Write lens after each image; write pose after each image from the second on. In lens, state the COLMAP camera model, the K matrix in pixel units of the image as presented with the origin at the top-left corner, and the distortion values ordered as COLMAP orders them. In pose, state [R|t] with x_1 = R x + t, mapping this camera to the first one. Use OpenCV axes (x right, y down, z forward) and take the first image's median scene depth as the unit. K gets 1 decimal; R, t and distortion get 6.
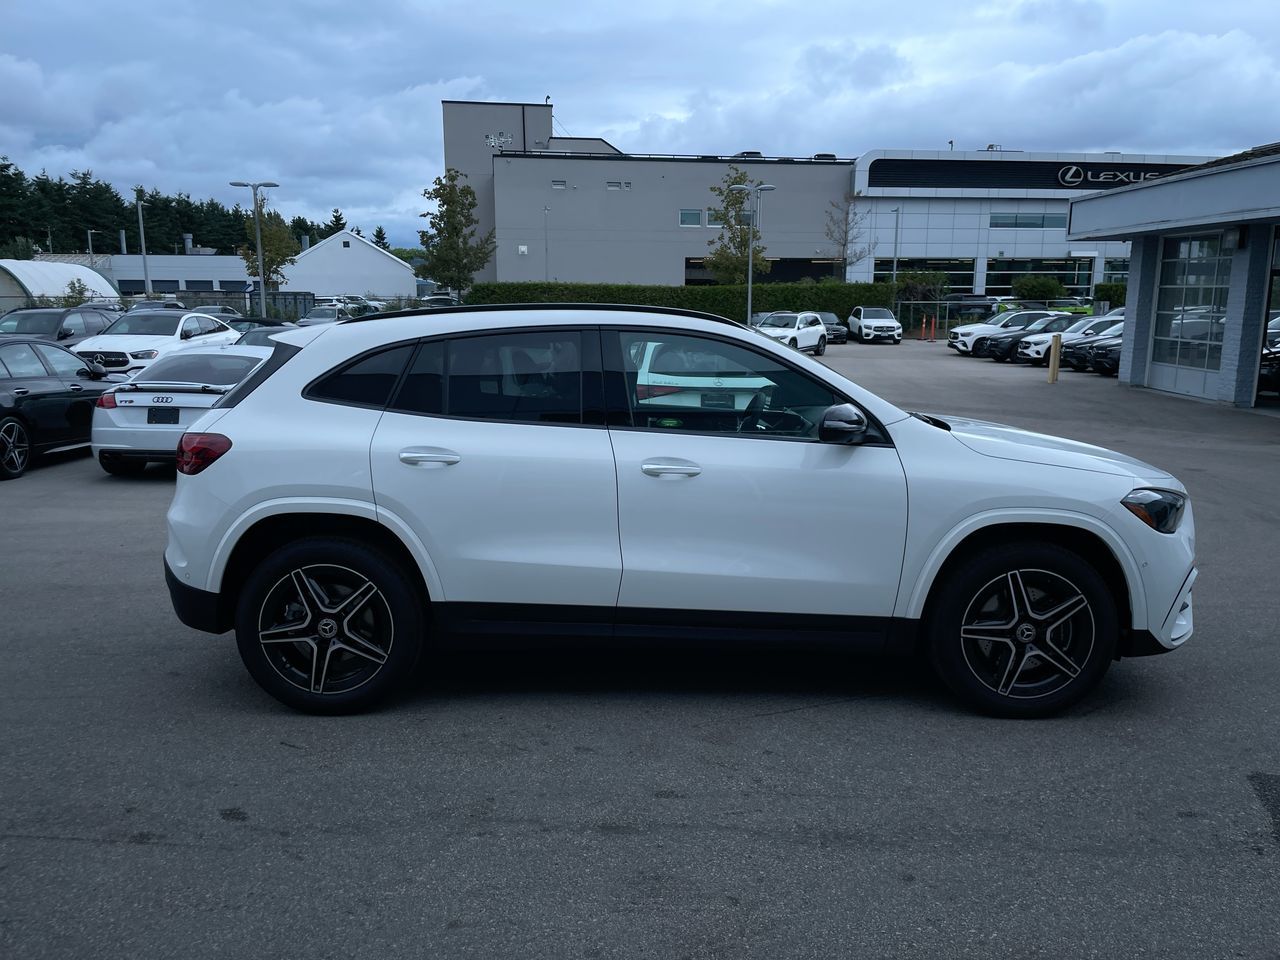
lens RADIAL K [[970.8, 0, 649.0], [0, 970.8, 480.5], [0, 0, 1]] dist [0.086286, -0.117663]
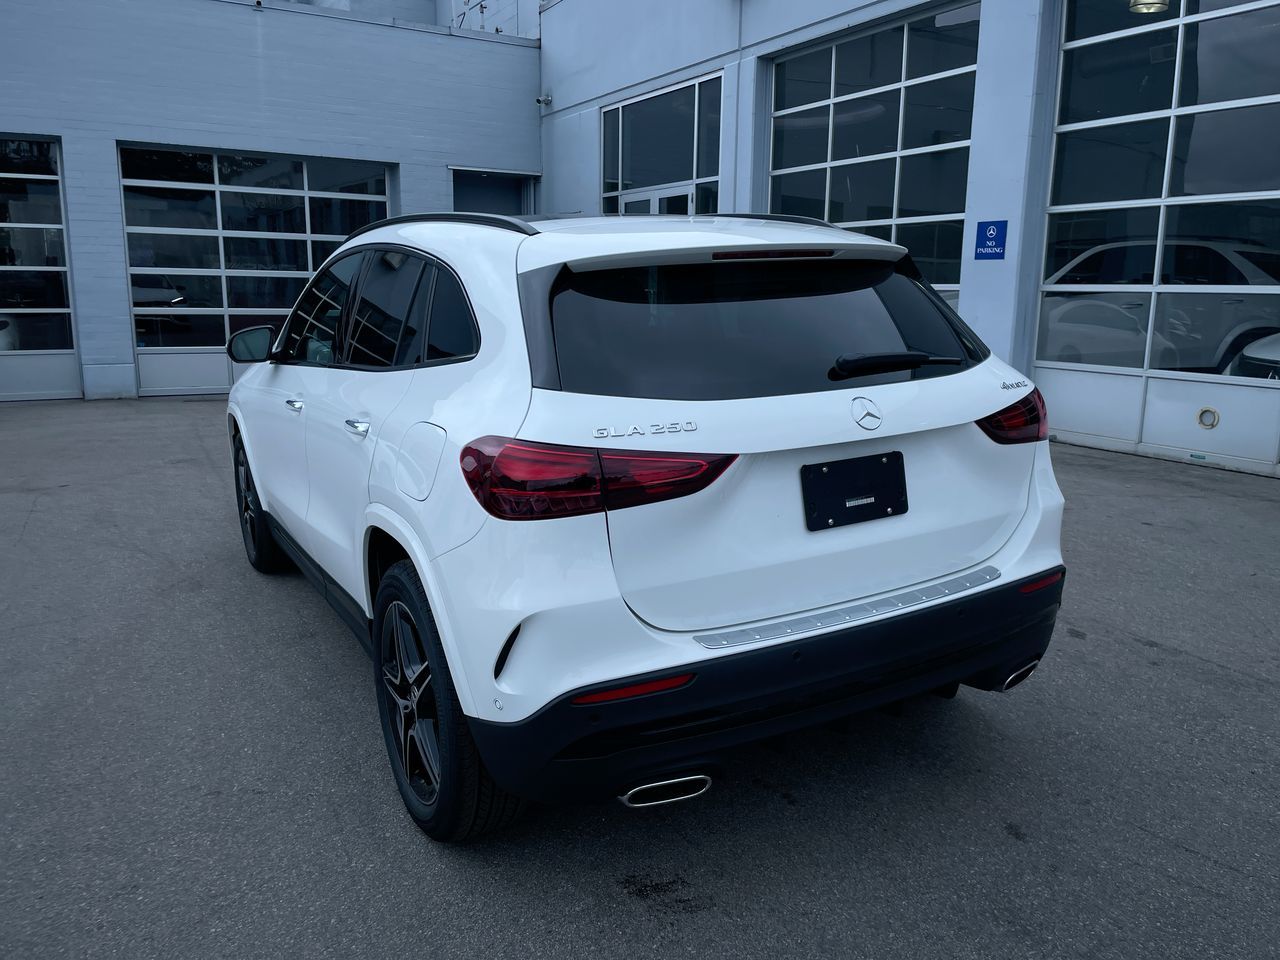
lens RADIAL K [[970.8, 0, 649.9], [0, 970.8, 476.1], [0, 0, 1]] dist [0.086286, -0.117663]
pose [[-0.494300, -0.175325, 0.851427, -0.886330], [0.145123, 0.949061, 0.279682, -0.207748], [-0.857092, 0.261808, -0.443677, 1.475863]]
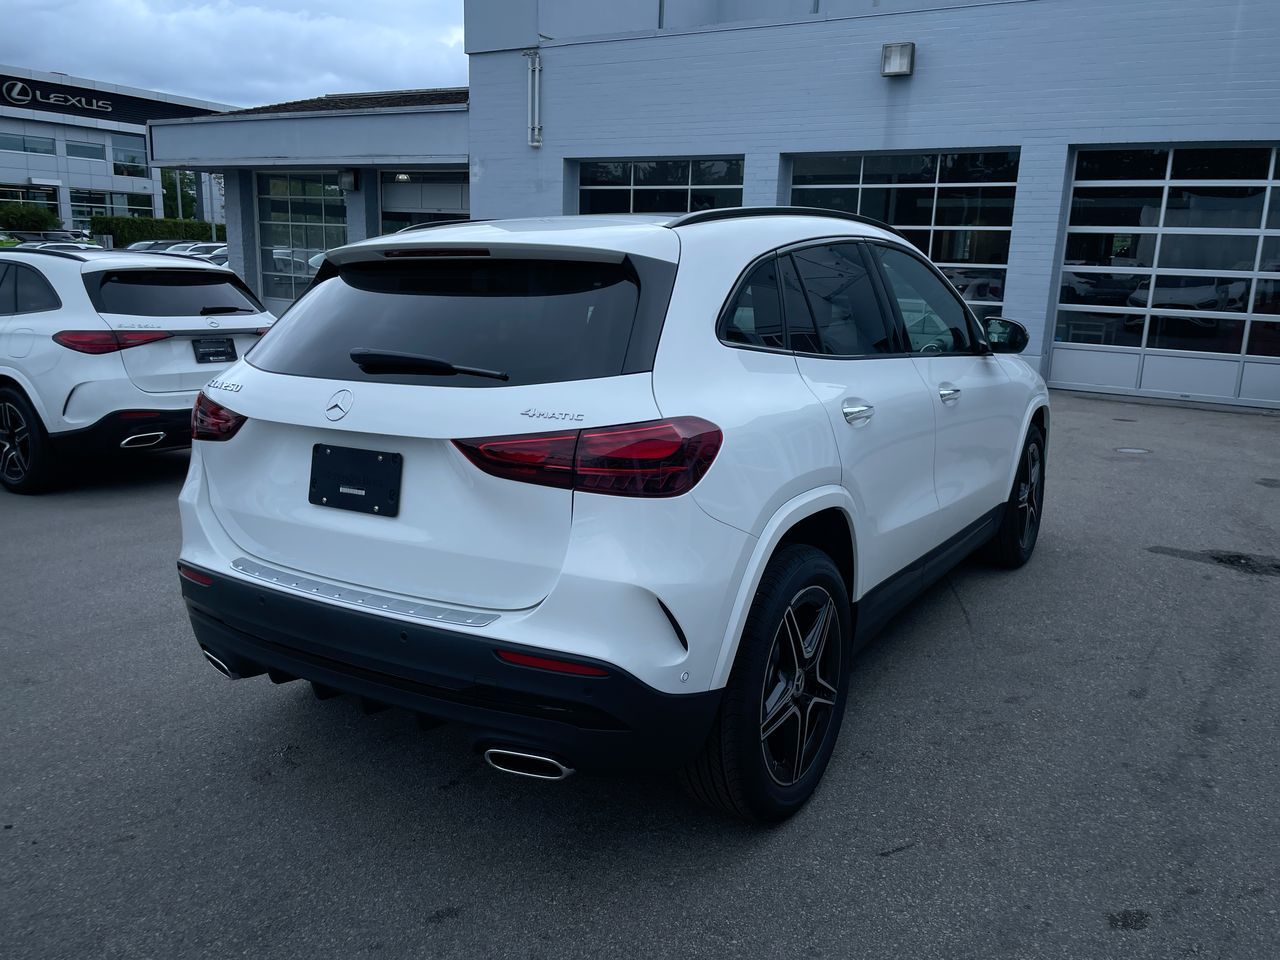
lens RADIAL K [[970.8, 0, 652.4], [0, 970.8, 471.4], [0, 0, 1]] dist [0.086286, -0.117663]
pose [[0.537936, -0.167196, 0.826239, -0.855859], [0.124012, 0.985166, 0.118616, -0.079254], [-0.833814, 0.038655, 0.550690, 0.664229]]
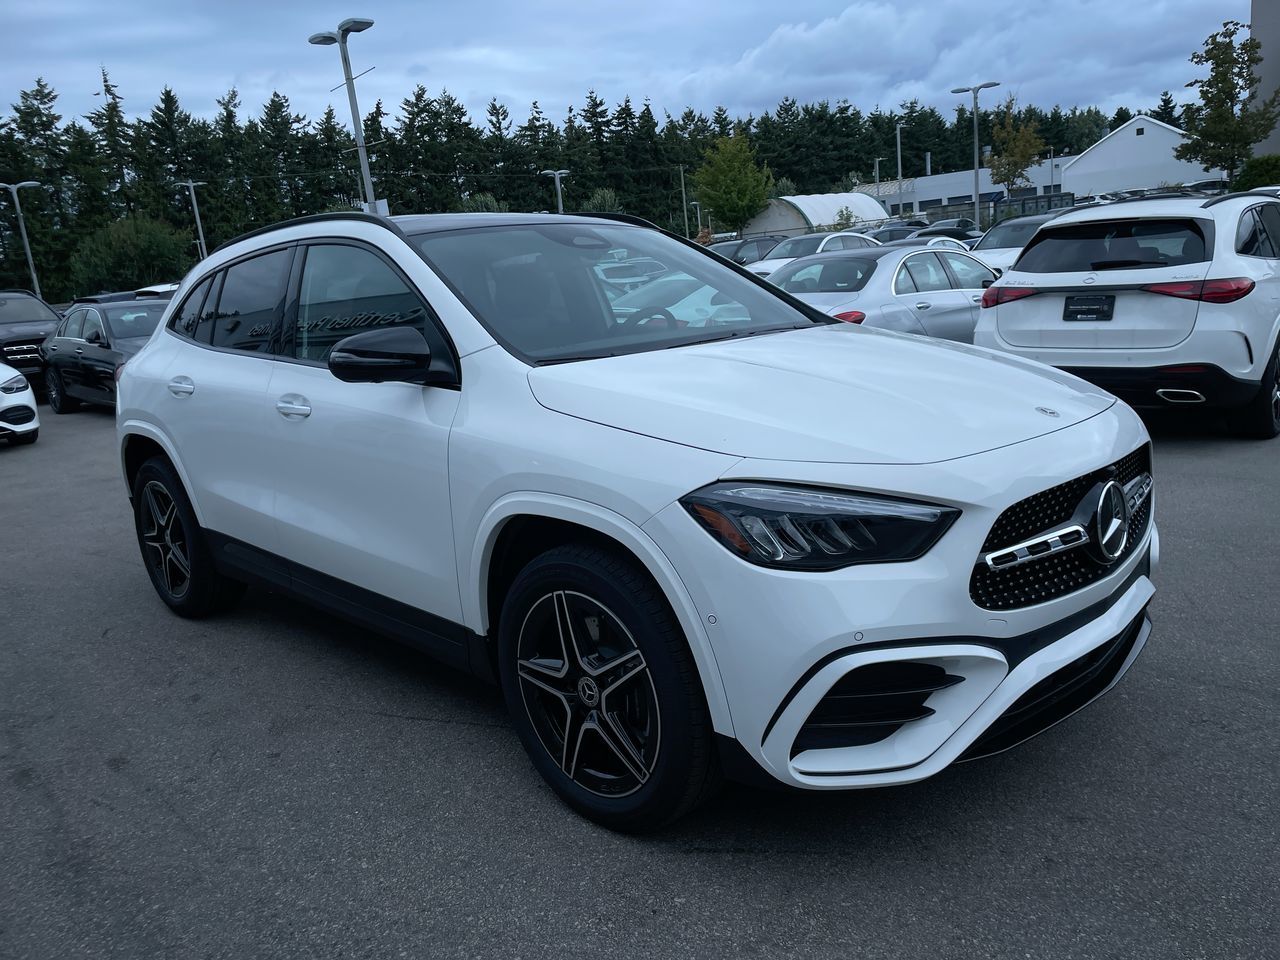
lens RADIAL K [[970.8, 0, 650.9], [0, 970.8, 481.9], [0, 0, 1]] dist [0.086286, -0.117663]
pose [[0.709819, 0.091789, -0.698378, 0.787129], [-0.027395, 0.994320, 0.102841, -0.040756], [0.703851, -0.053867, 0.708302, 0.558848]]
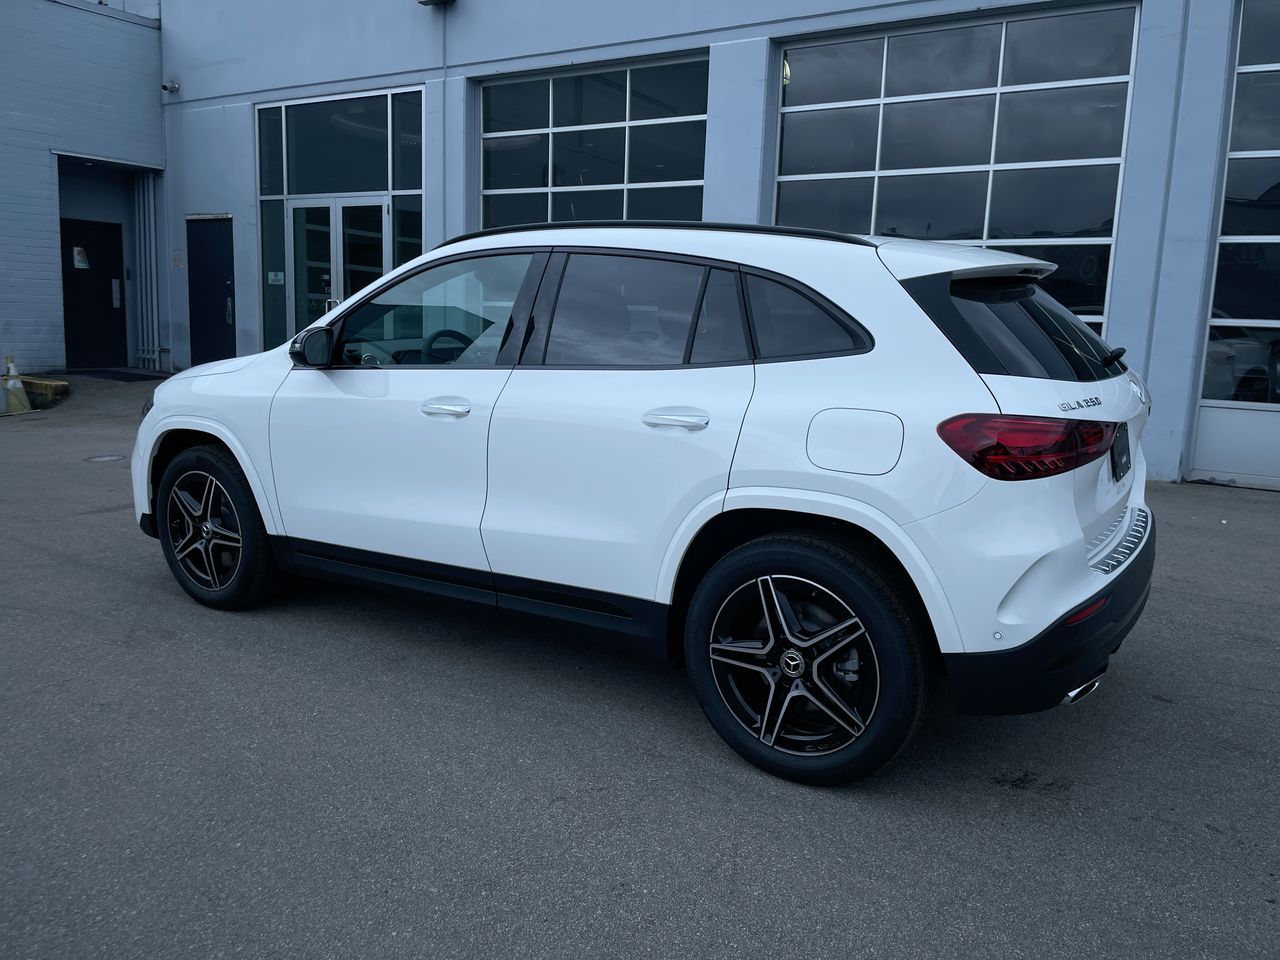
lens RADIAL K [[970.8, 0, 651.4], [0, 970.8, 471.7], [0, 0, 1]] dist [0.086286, -0.117663]
pose [[-0.838502, -0.117958, 0.531978, -0.573122], [0.060058, 0.950333, 0.305385, -0.261290], [-0.541579, 0.288015, -0.789772, 1.914682]]
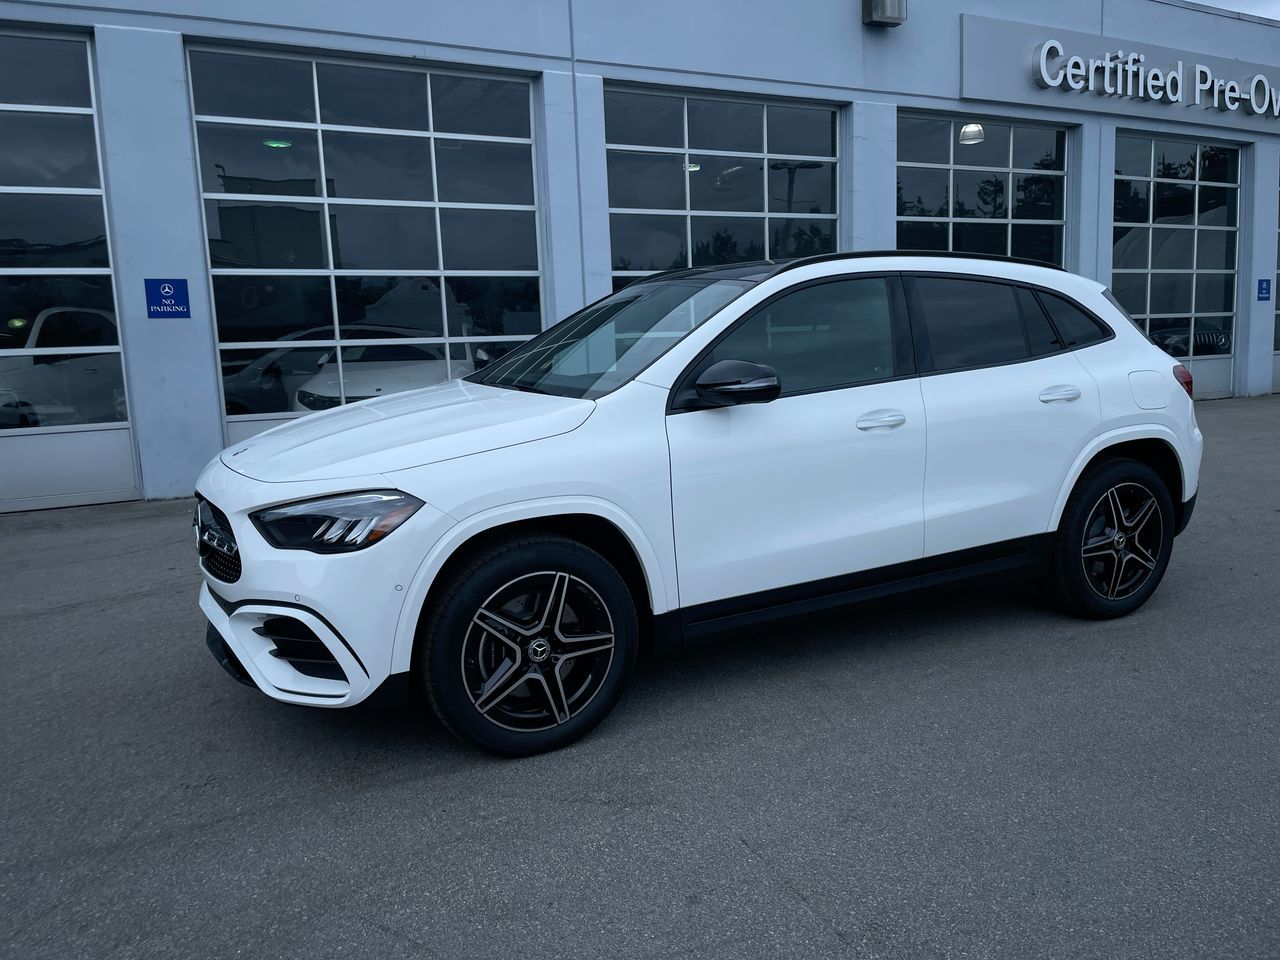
lens RADIAL K [[970.8, 0, 628.1], [0, 970.8, 485.8], [0, 0, 1]] dist [0.086286, -0.117663]
pose [[-0.894609, 0.092986, -0.437068, 0.617619], [-0.045996, 0.953751, 0.297056, -0.267612], [0.444476, 0.285853, -0.848958, 2.010362]]
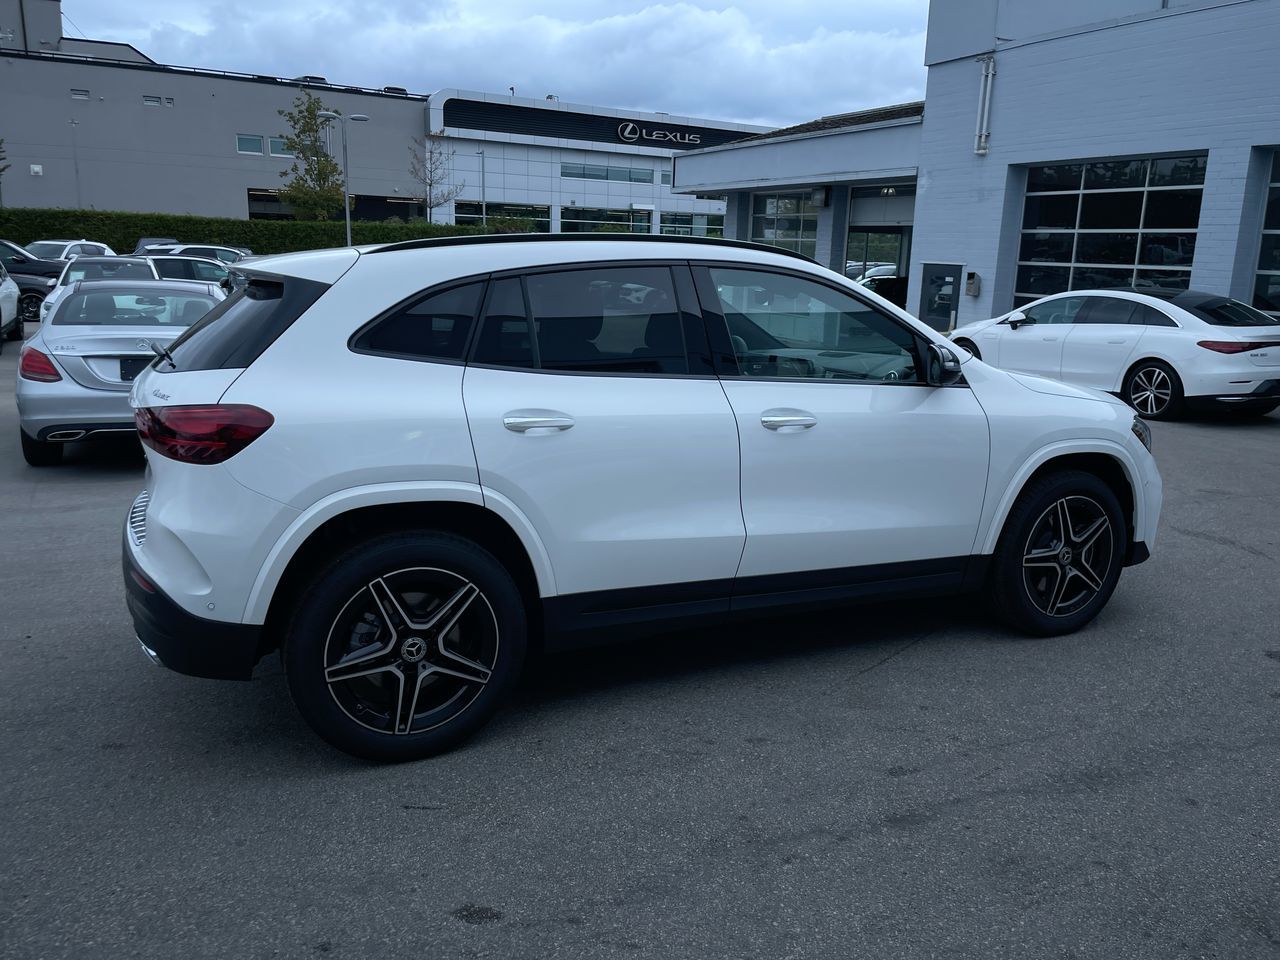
lens RADIAL K [[970.8, 0, 652.0], [0, 970.8, 467.1], [0, 0, 1]] dist [0.086286, -0.117663]
pose [[0.902668, -0.072427, 0.424198, -0.445861], [0.054381, 0.997031, 0.054512, -0.023113], [-0.426887, -0.026138, 0.903927, 0.211142]]
